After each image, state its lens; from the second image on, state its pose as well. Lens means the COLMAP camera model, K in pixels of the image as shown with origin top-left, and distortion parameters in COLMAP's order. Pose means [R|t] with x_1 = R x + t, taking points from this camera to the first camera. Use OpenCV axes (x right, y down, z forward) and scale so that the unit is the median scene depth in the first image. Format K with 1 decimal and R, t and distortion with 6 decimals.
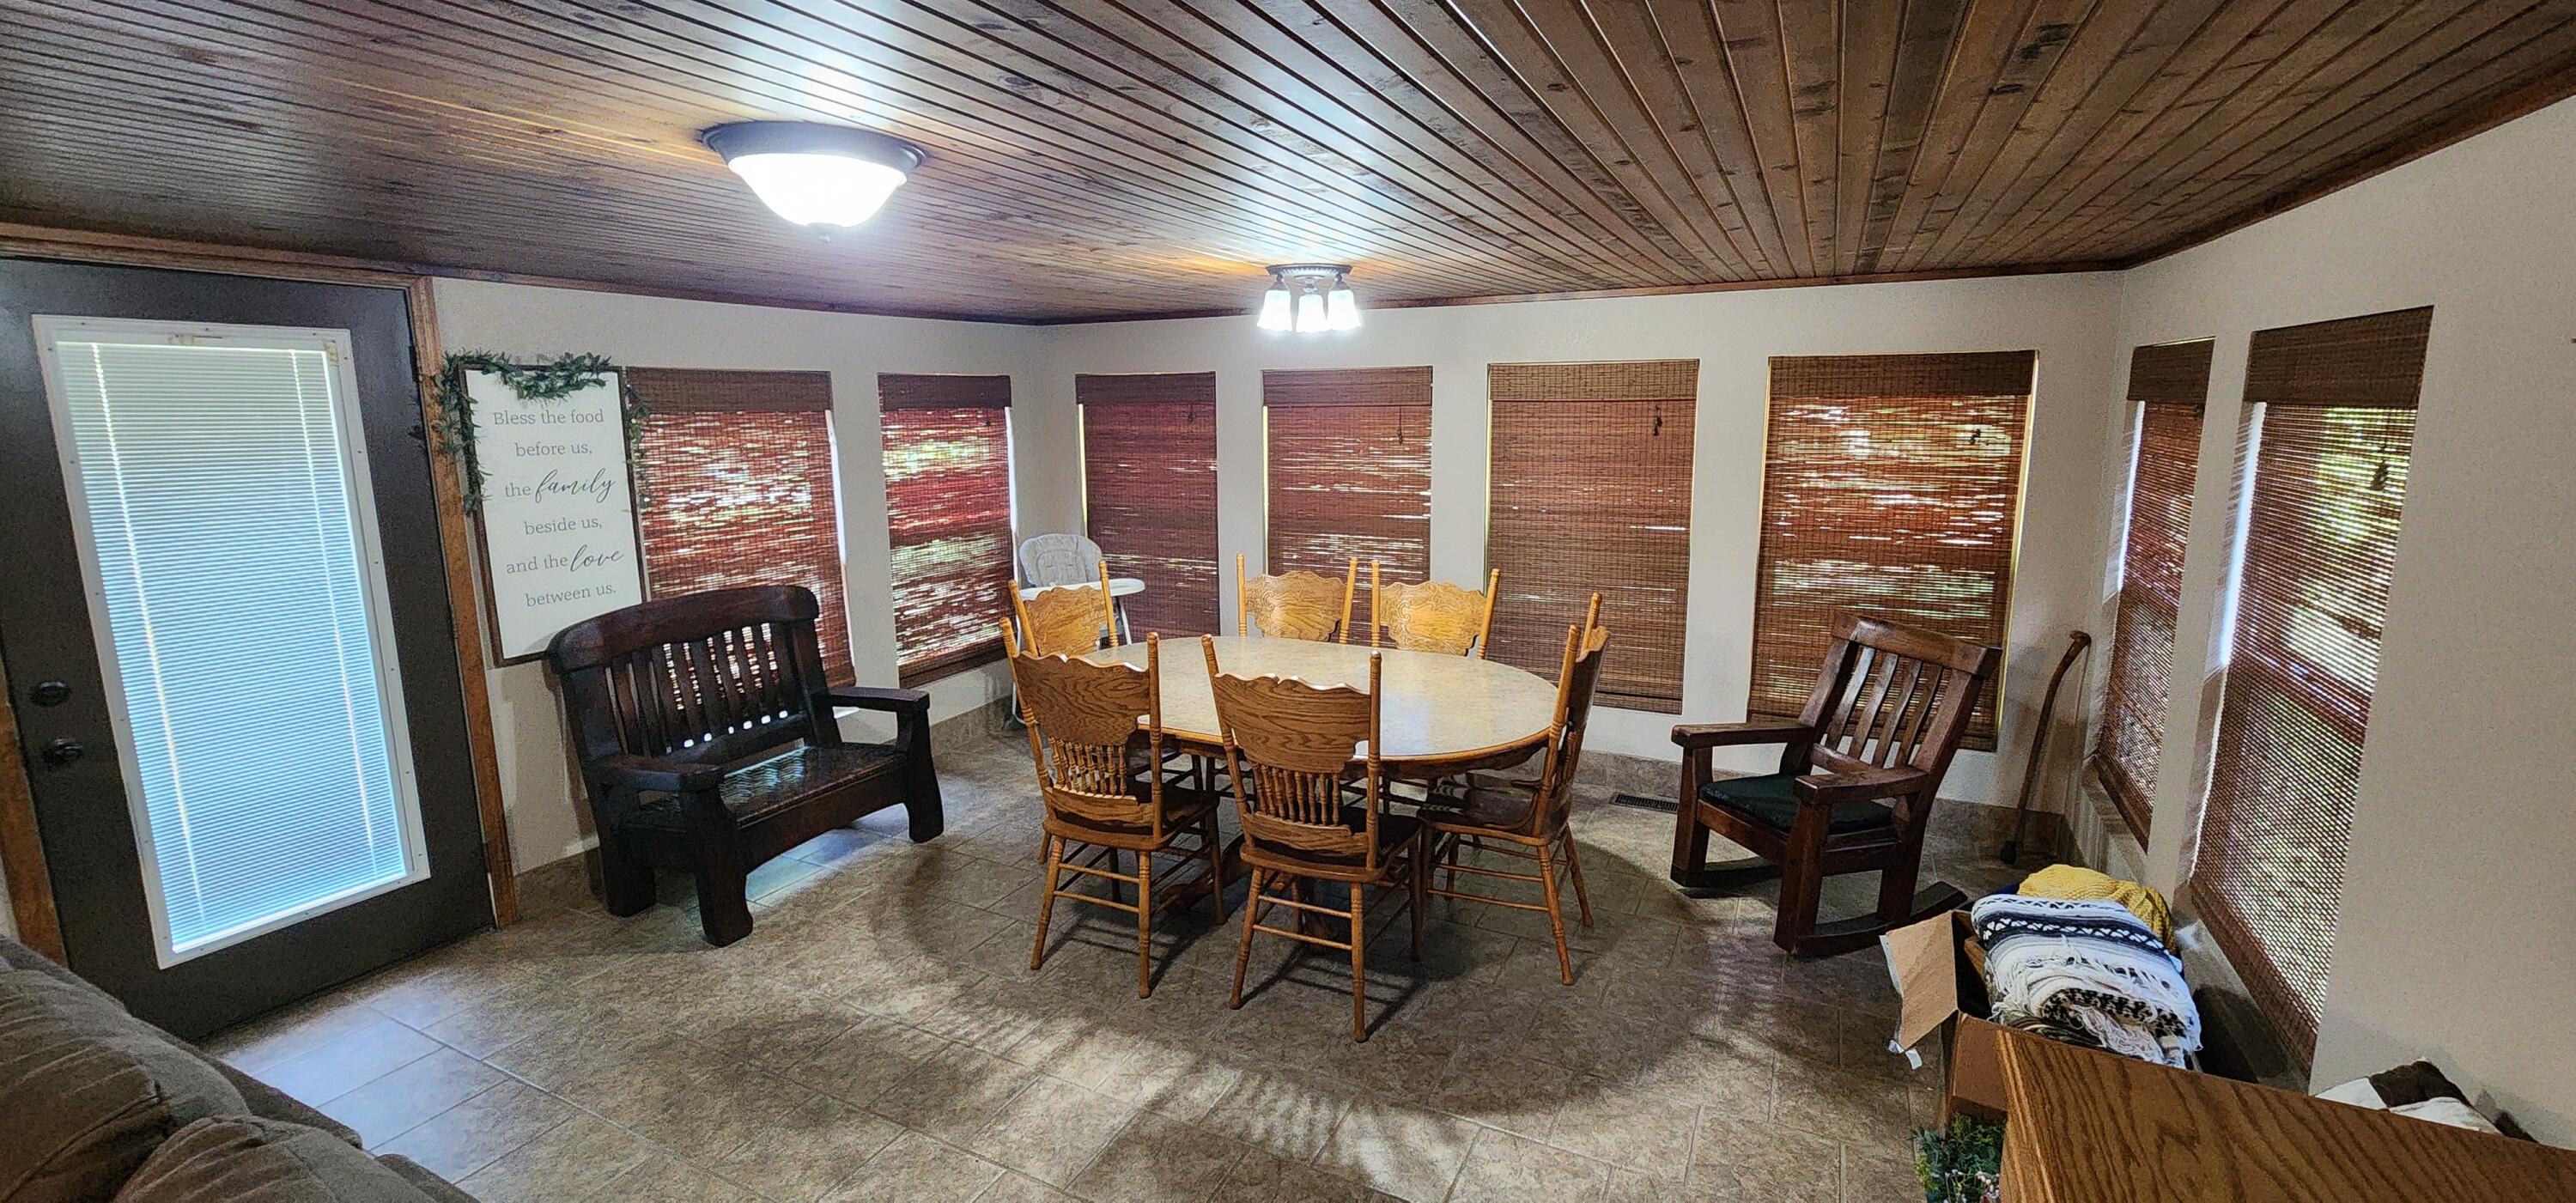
lens RADIAL K [[1061.2, 0, 1293.6], [0, 1061.2, 598.4], [0, 0, 1]] dist [-0.002048, 0.000608]
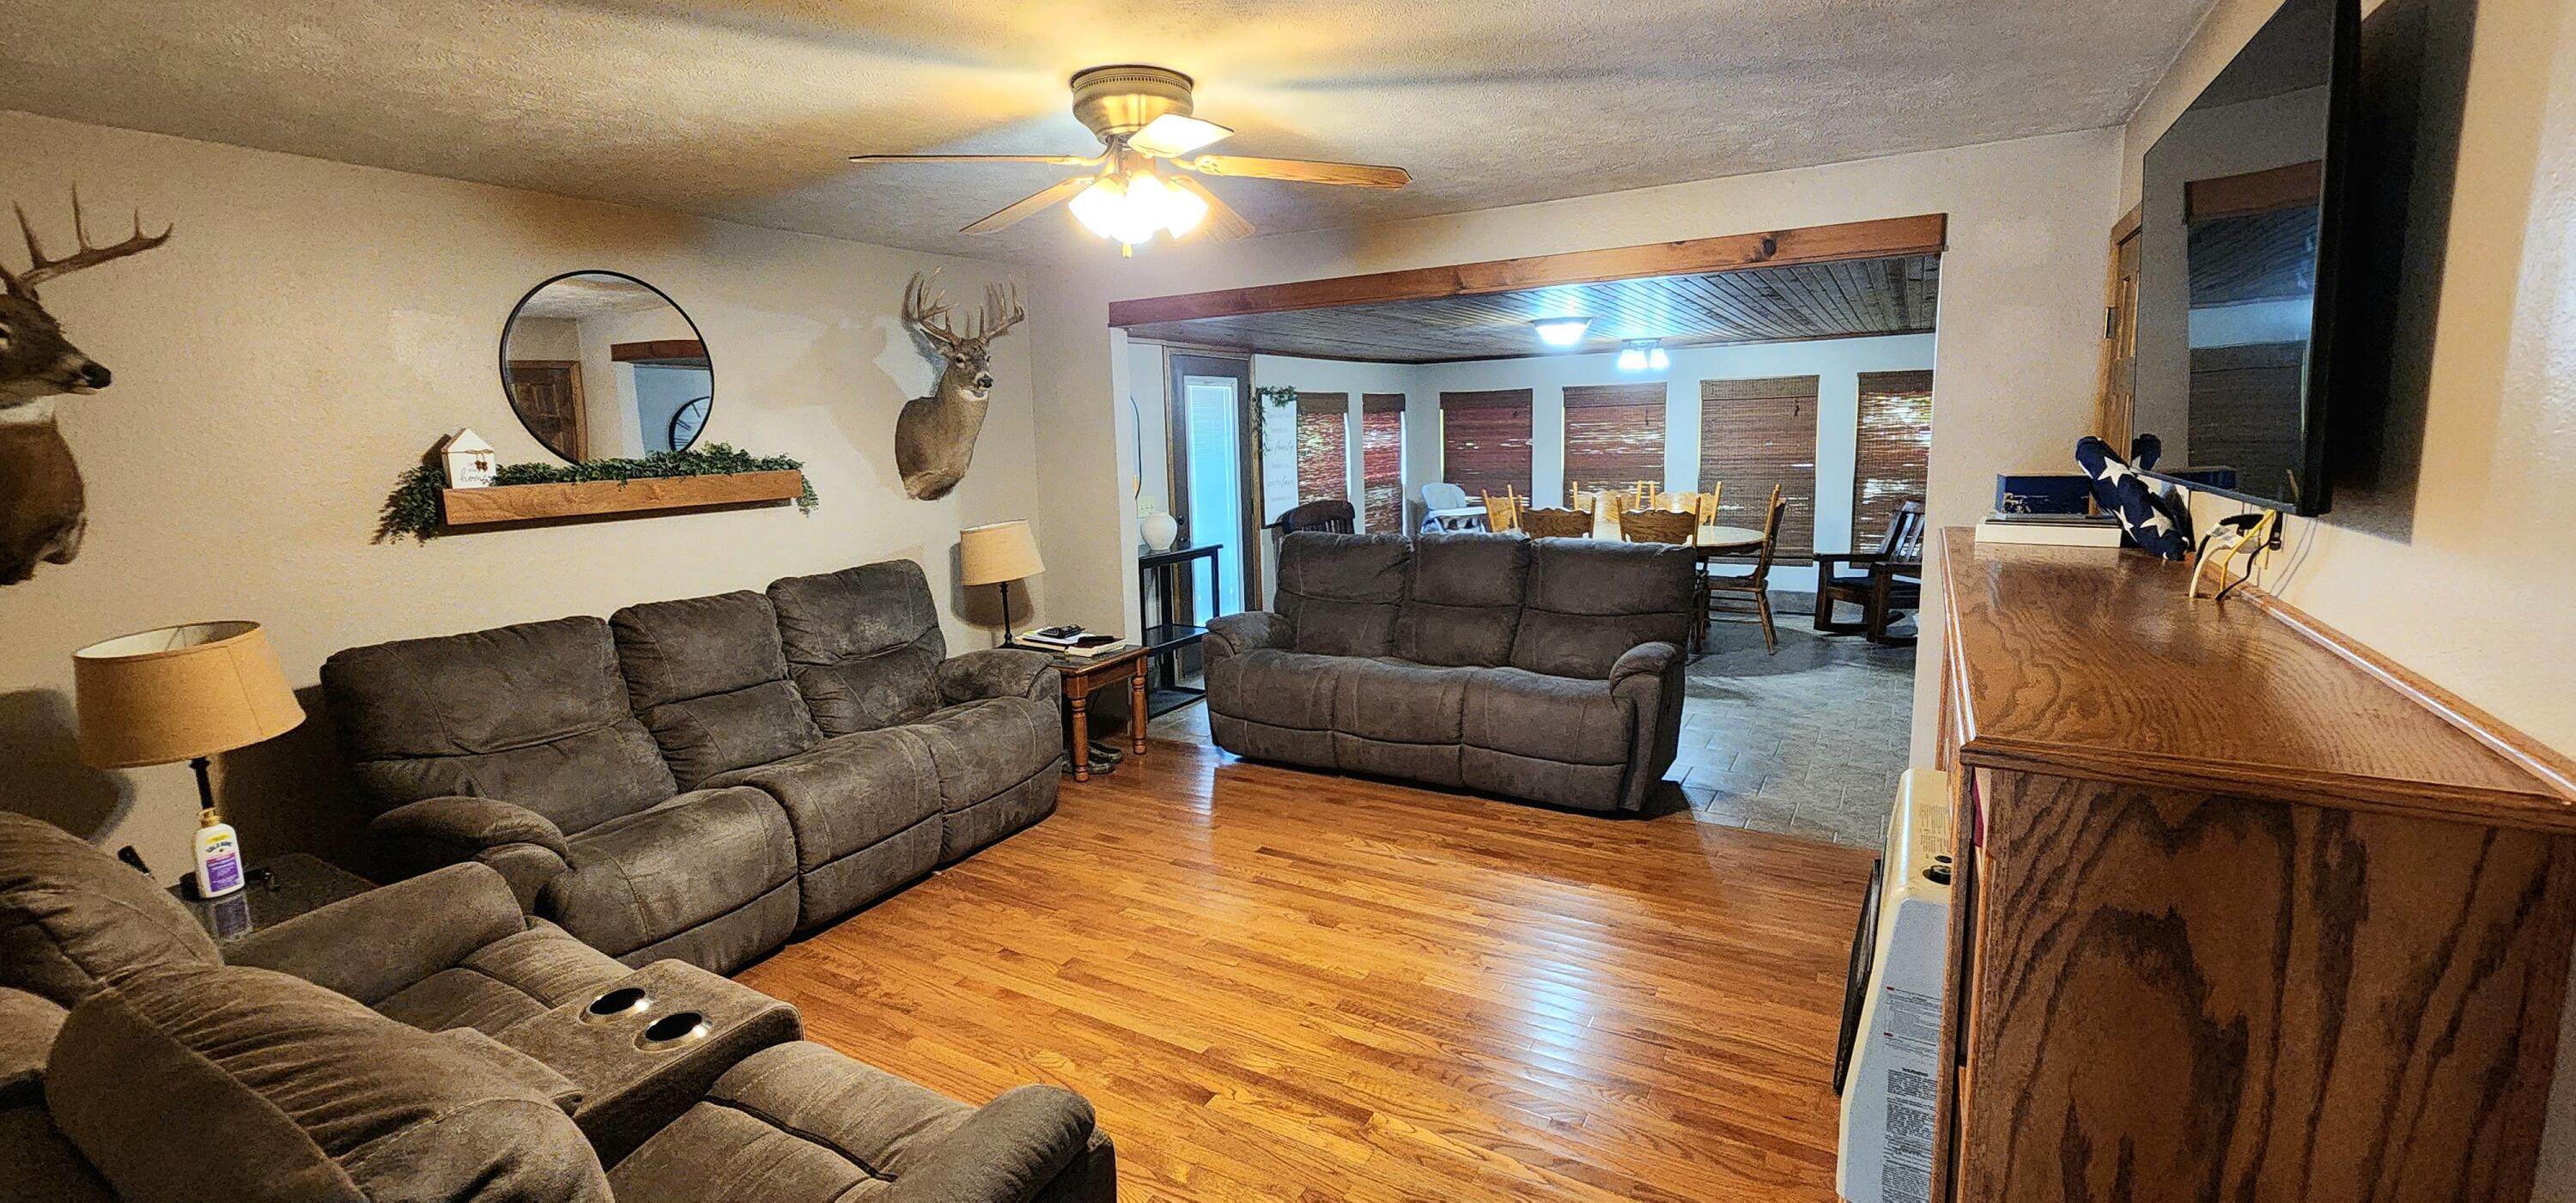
lens RADIAL K [[1061.2, 0, 1298.7], [0, 1061.2, 589.1], [0, 0, 1]] dist [-0.002048, 0.000608]
pose [[0.998006, -0.012898, -0.061781, -0.437449], [0.011145, 0.999528, -0.028622, 0.202987], [0.062121, 0.027877, 0.997679, -0.947621]]
